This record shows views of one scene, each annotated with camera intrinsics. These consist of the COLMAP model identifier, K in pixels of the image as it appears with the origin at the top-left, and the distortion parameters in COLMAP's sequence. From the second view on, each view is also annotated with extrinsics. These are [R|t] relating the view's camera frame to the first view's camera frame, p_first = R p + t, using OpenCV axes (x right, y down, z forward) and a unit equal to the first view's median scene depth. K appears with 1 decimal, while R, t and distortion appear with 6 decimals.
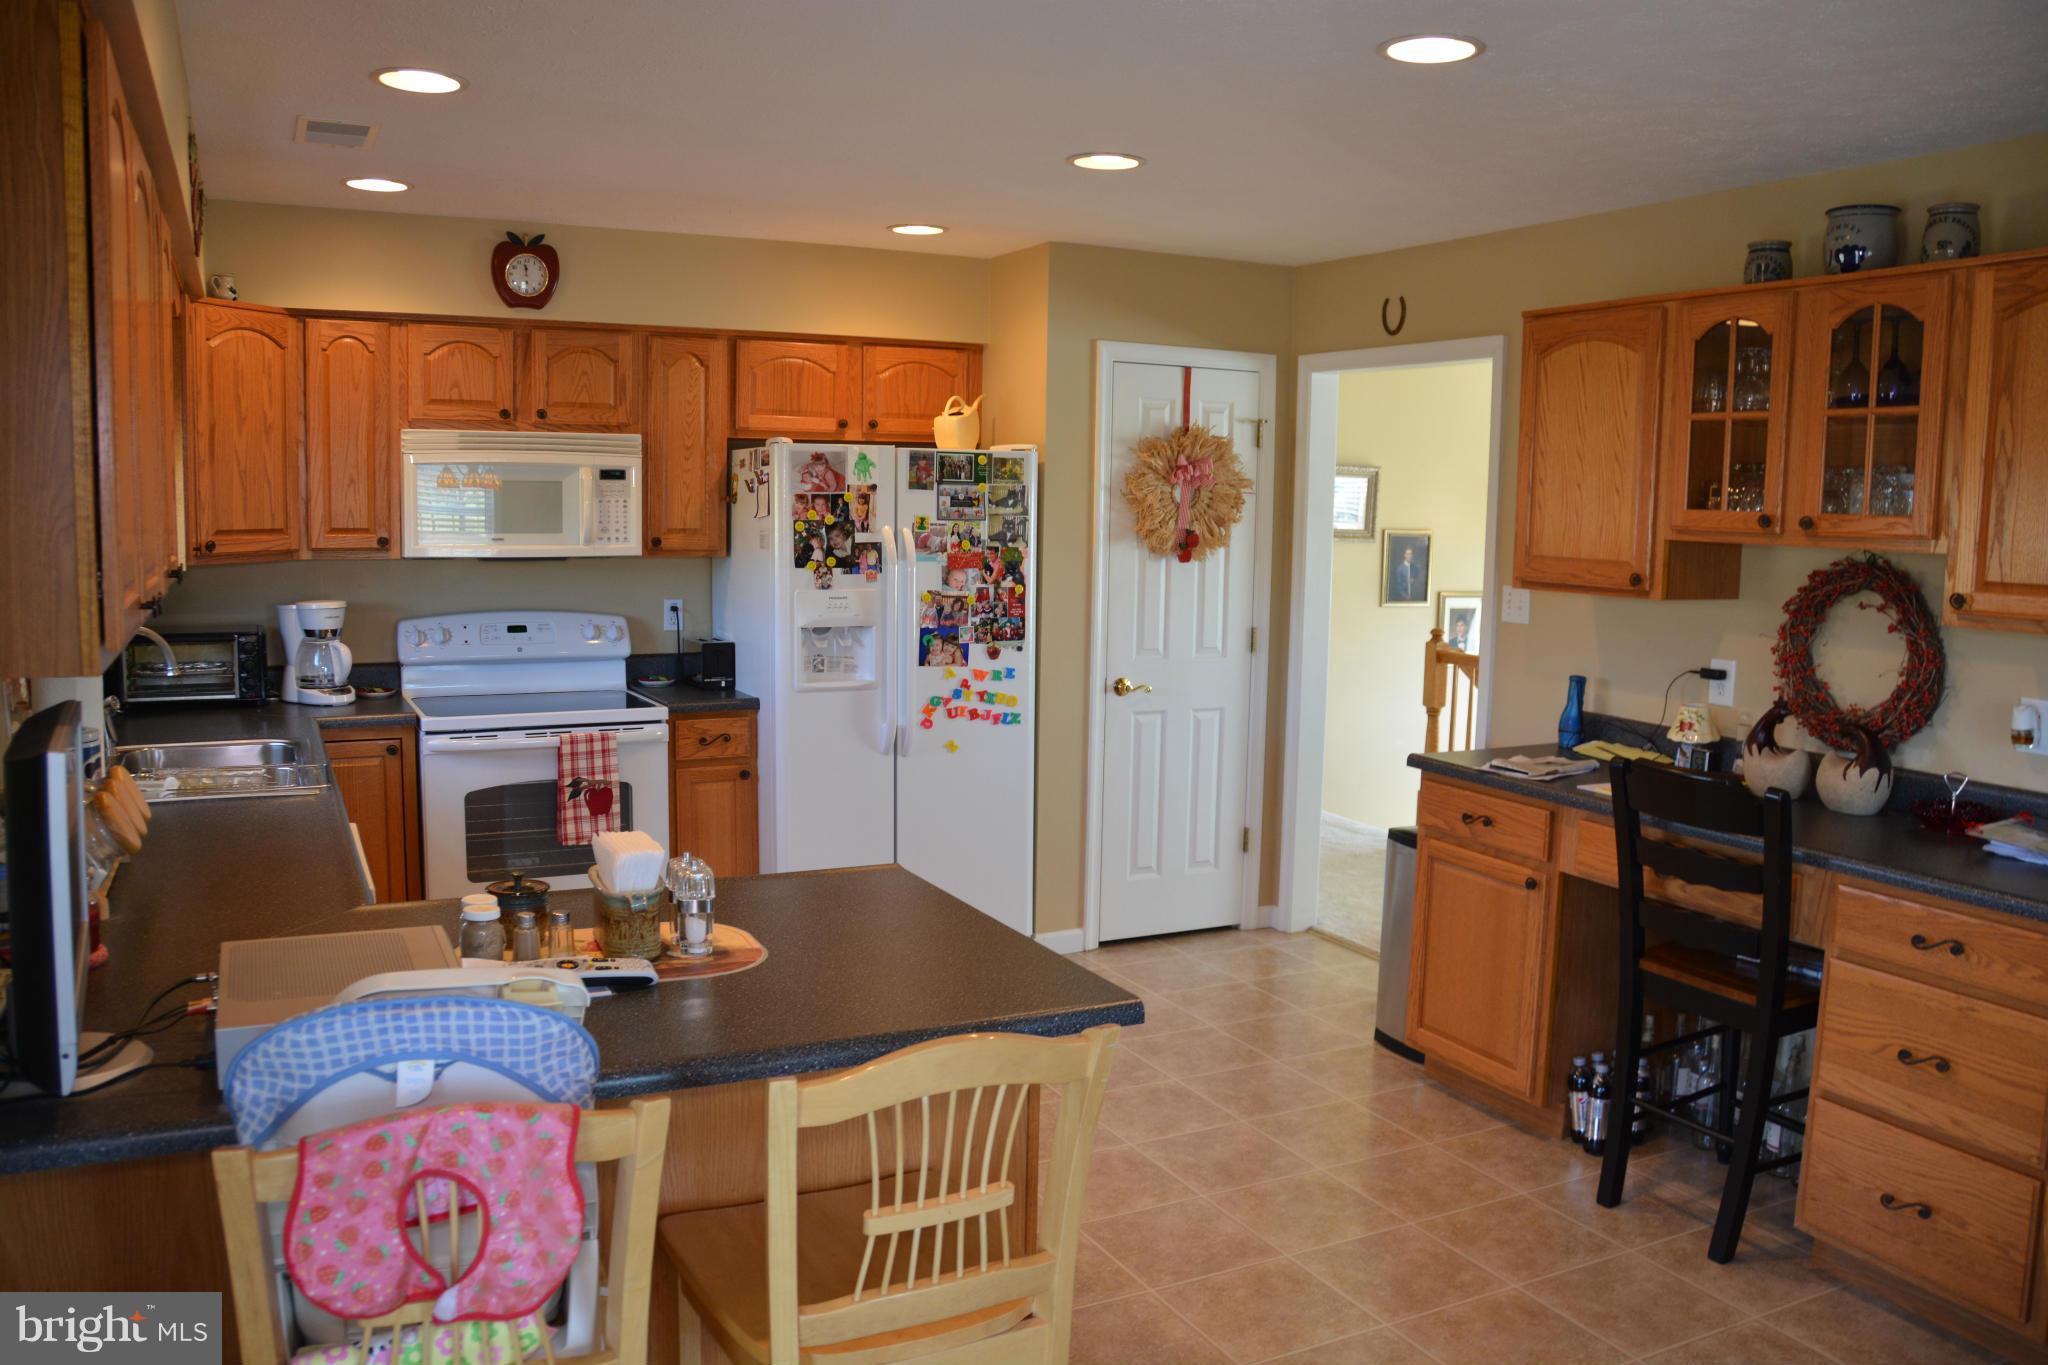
lens RADIAL K [[1590.2, 0, 1022.9], [0, 1590.2, 681.3], [0, 0, 1]] dist [-0.160008, 0.108281]
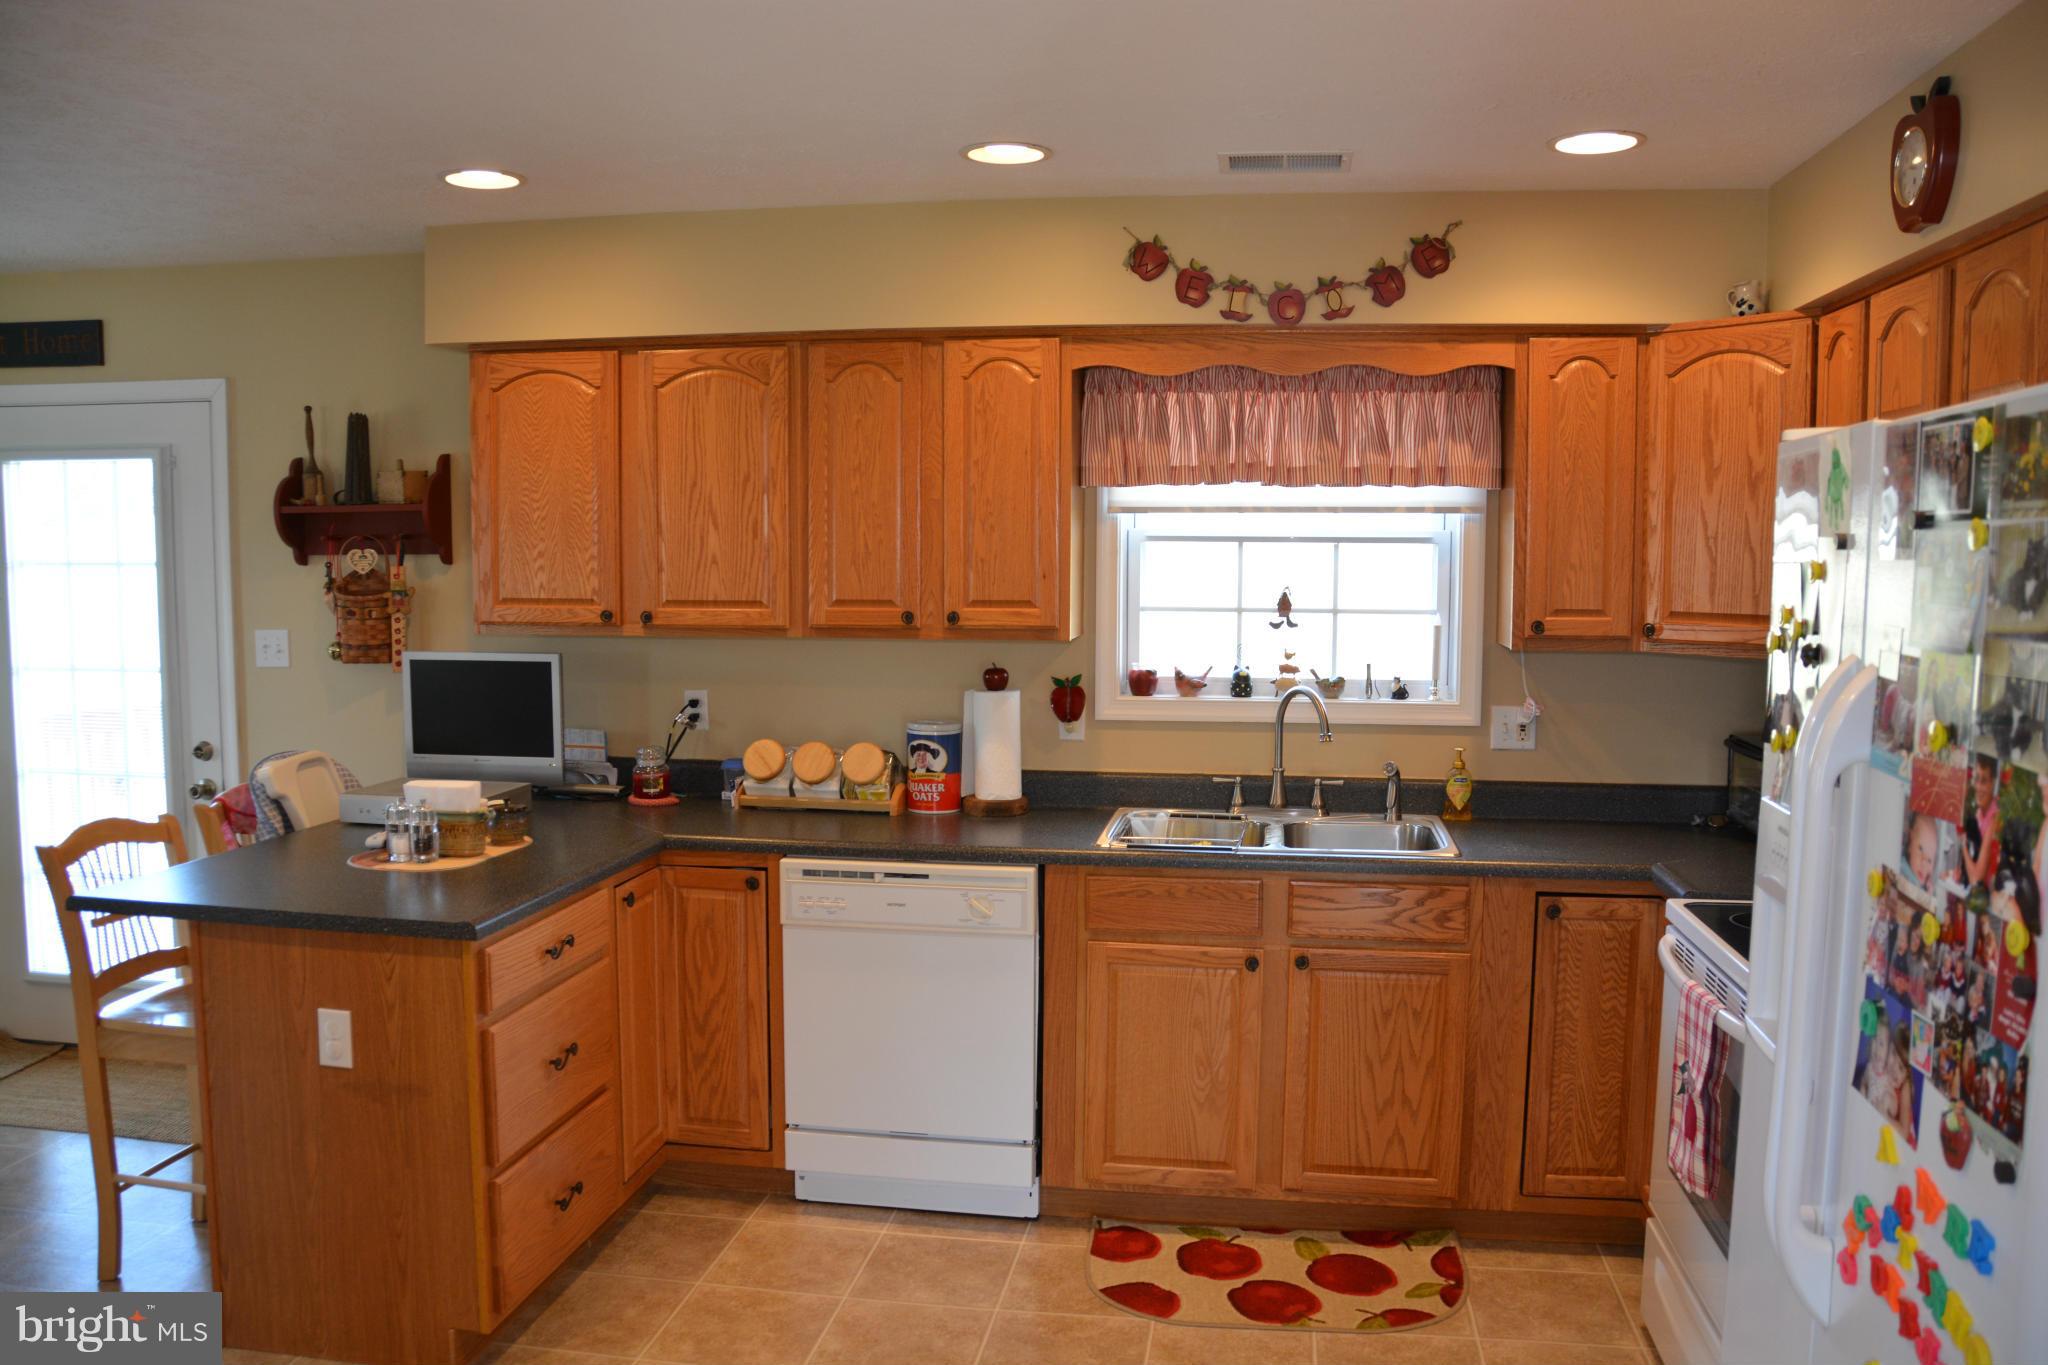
lens RADIAL K [[1590.2, 0, 1026.7], [0, 1590.2, 693.1], [0, 0, 1]] dist [-0.160008, 0.108281]
pose [[-0.578853, 0.050657, -0.813857, 0.289099], [-0.109440, 0.984212, 0.139100, -0.115014], [0.808055, 0.169587, -0.564170, 1.033858]]
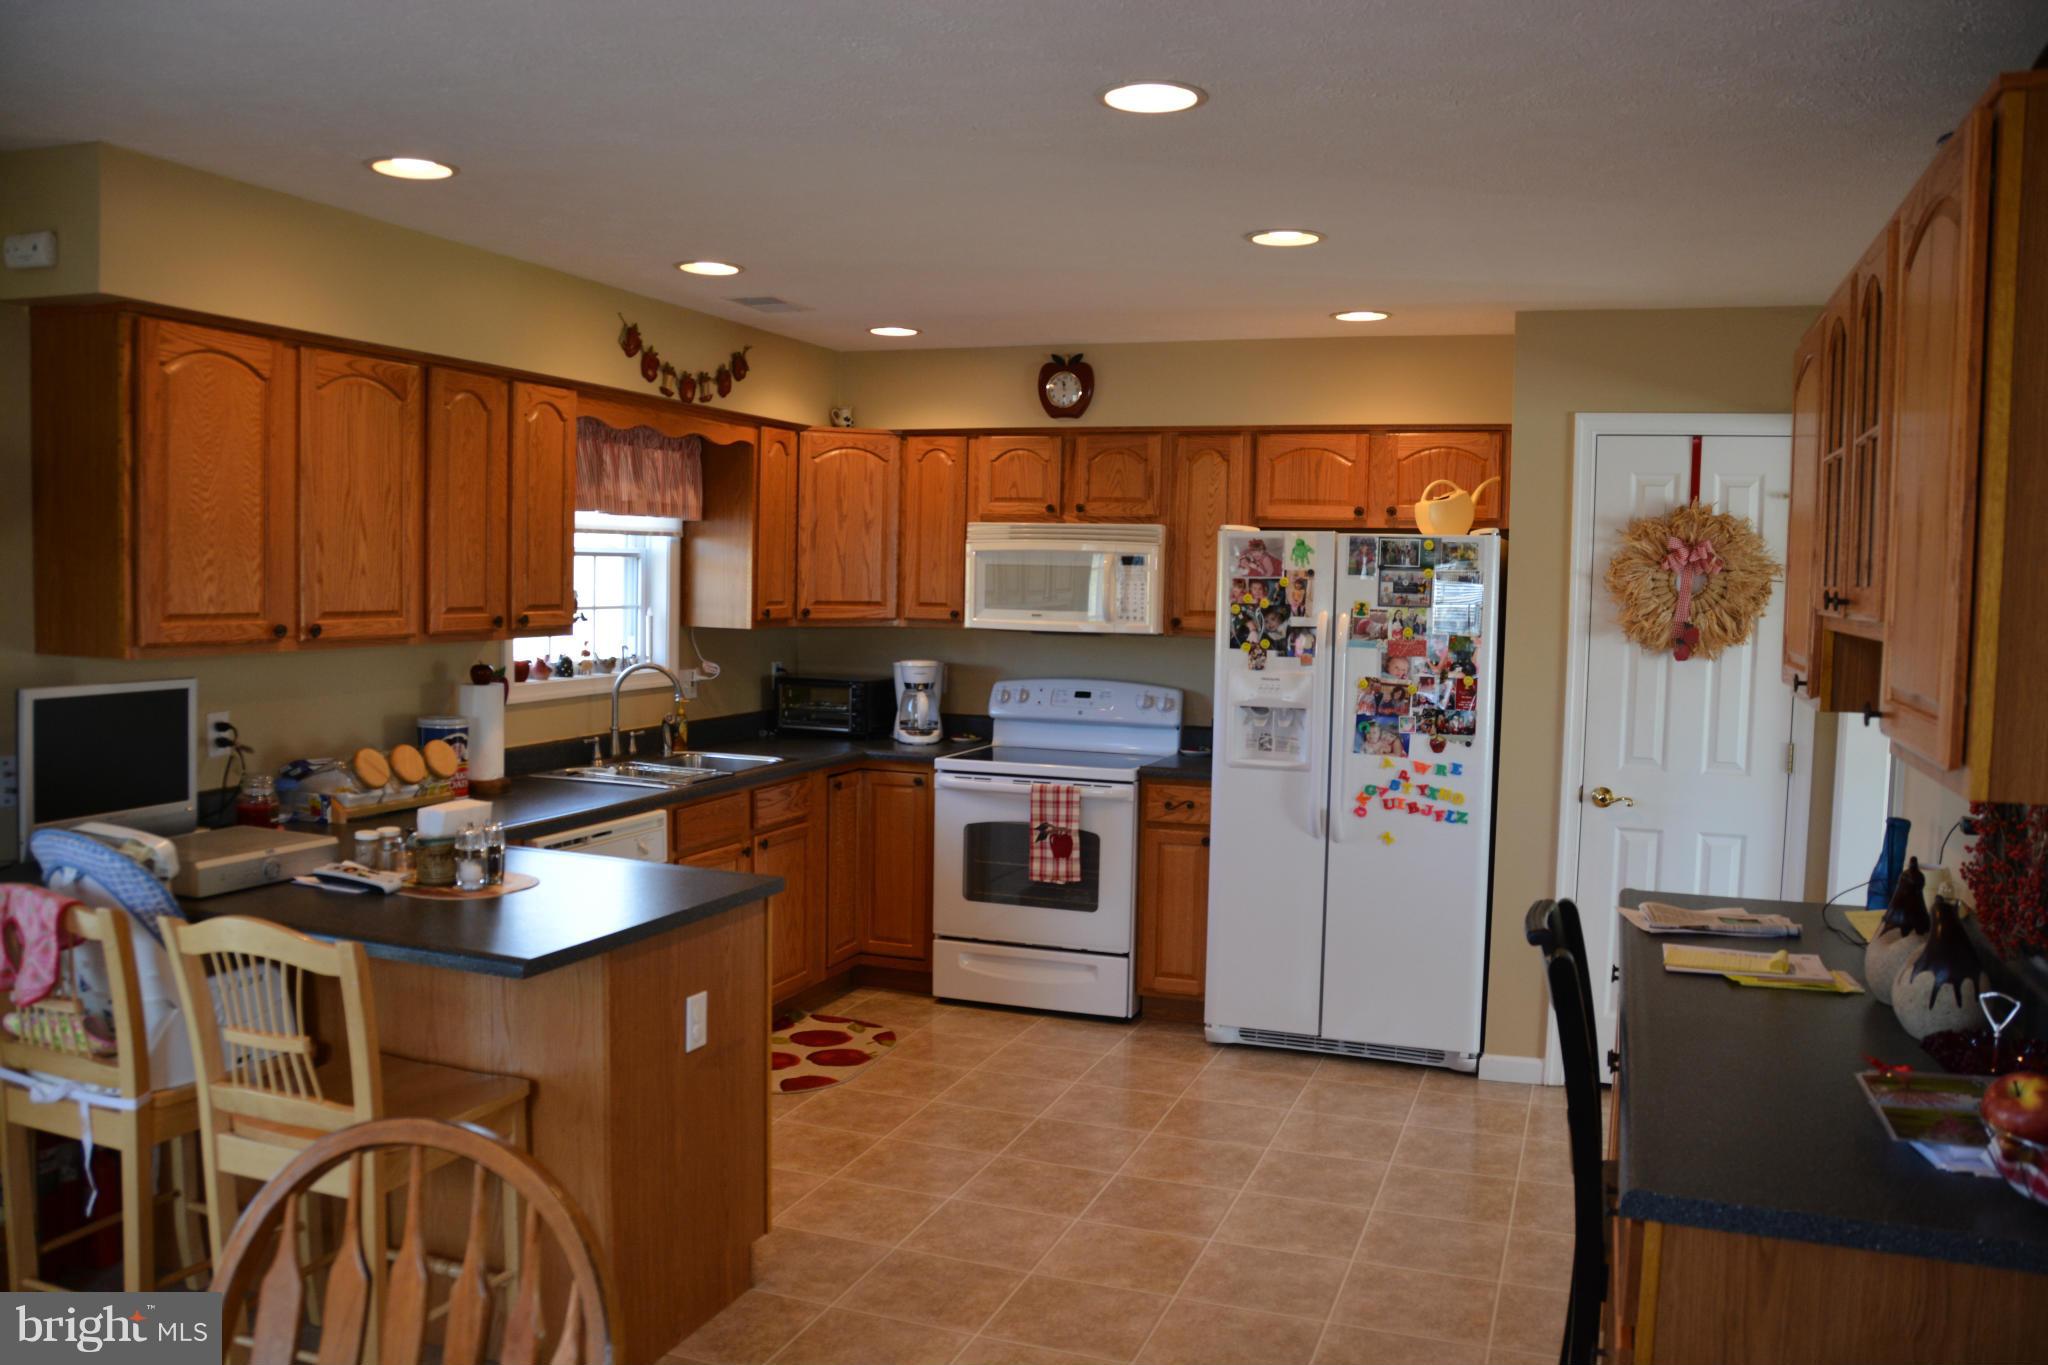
lens RADIAL K [[1590.2, 0, 1019.9], [0, 1590.2, 683.6], [0, 0, 1]] dist [-0.160008, 0.108281]
pose [[0.679638, 0.045746, -0.732120, 0.517470], [-0.091975, 0.995492, -0.023179, -0.010590], [0.727759, 0.083090, 0.680781, 0.176209]]
